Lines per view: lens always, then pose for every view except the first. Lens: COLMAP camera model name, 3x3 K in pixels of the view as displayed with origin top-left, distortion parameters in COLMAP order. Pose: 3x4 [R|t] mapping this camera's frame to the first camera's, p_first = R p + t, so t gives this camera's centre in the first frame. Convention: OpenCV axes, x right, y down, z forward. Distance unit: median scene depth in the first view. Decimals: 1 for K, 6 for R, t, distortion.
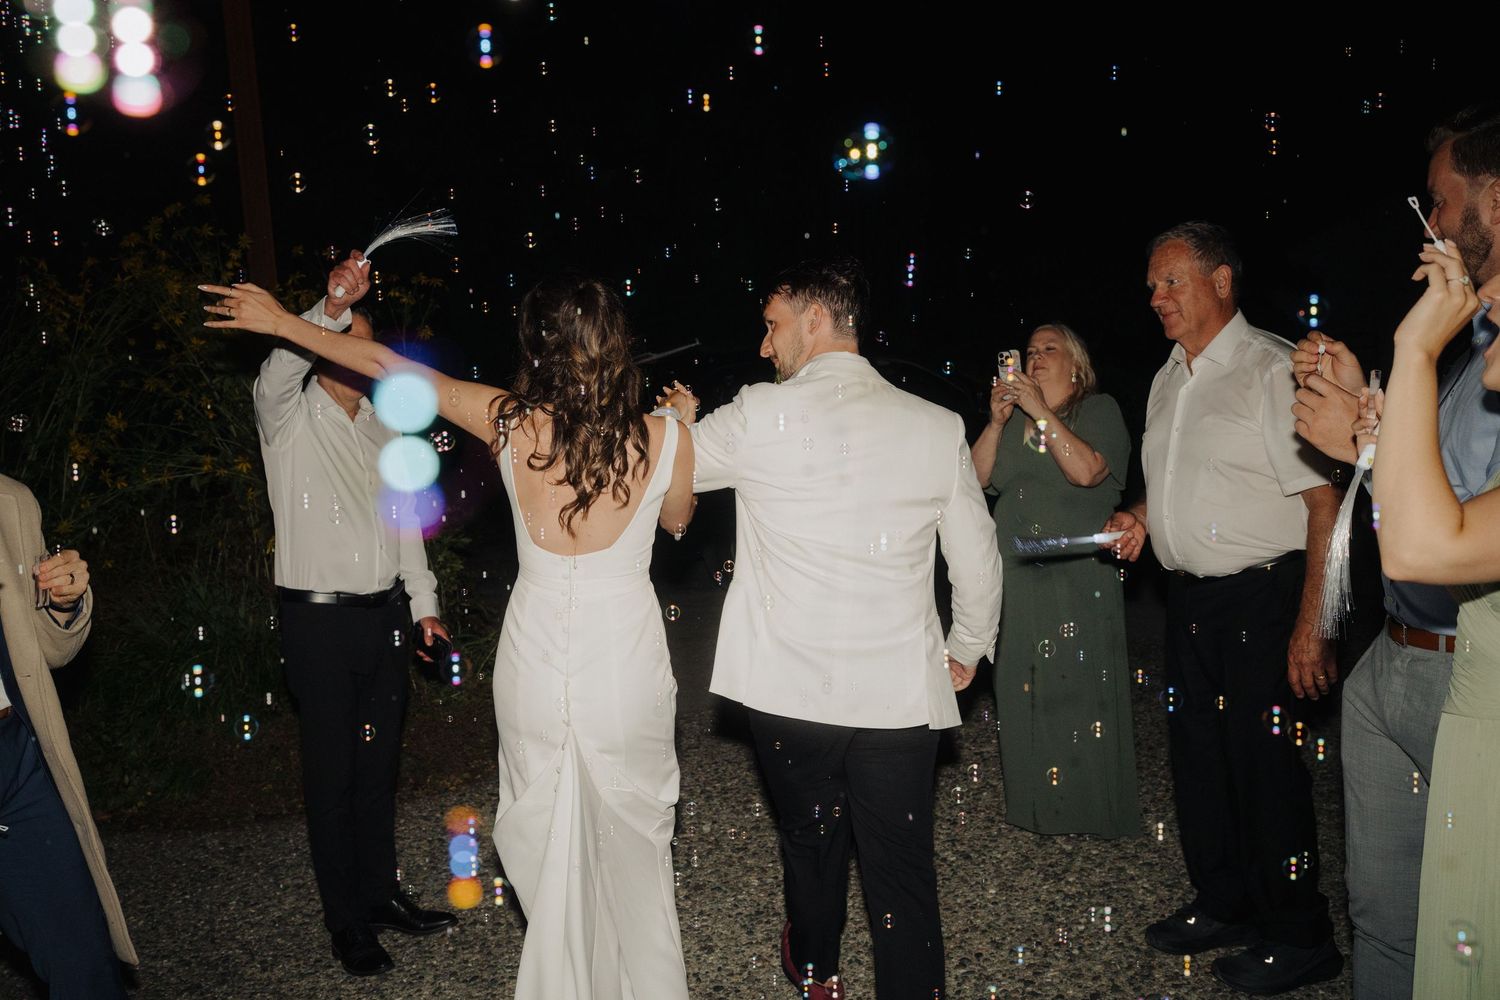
lens RADIAL K [[1403.4, 0, 753.9], [0, 1403.4, 507.1], [0, 0, 1]] dist [0.011953, 0.000000]
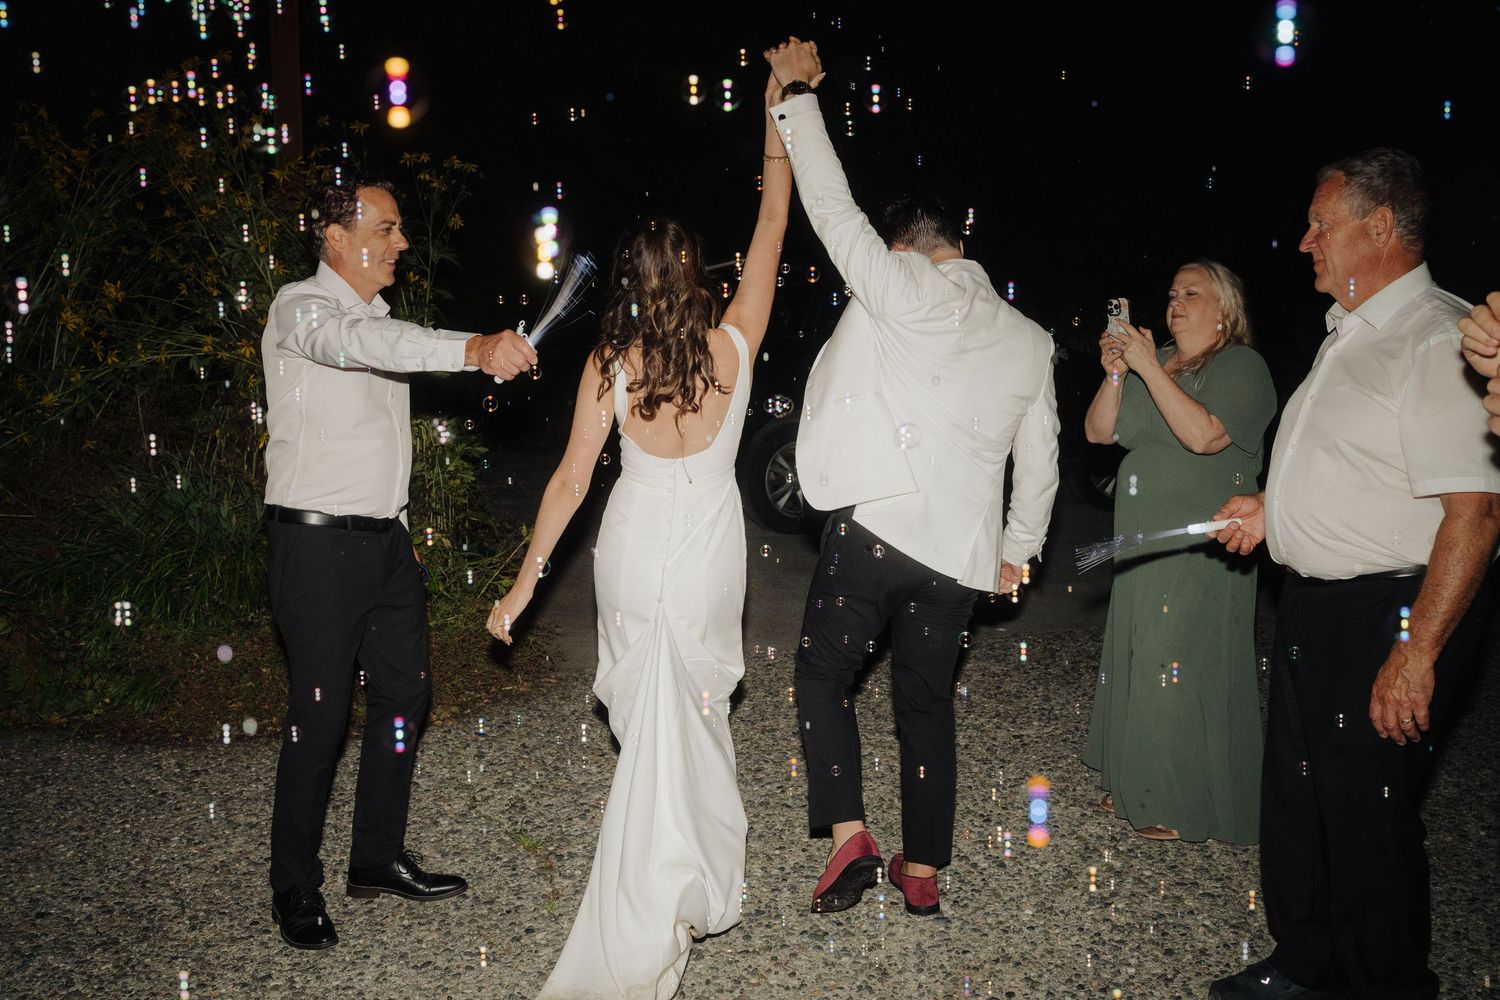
lens RADIAL K [[1403.4, 0, 742.0], [0, 1403.4, 490.0], [0, 0, 1]] dist [0.011953, 0.000000]
pose [[0.995732, 0.086384, -0.032490, -0.001332], [-0.084887, 0.995377, 0.044924, -0.010251], [0.036221, -0.041974, 0.998462, 0.126109]]
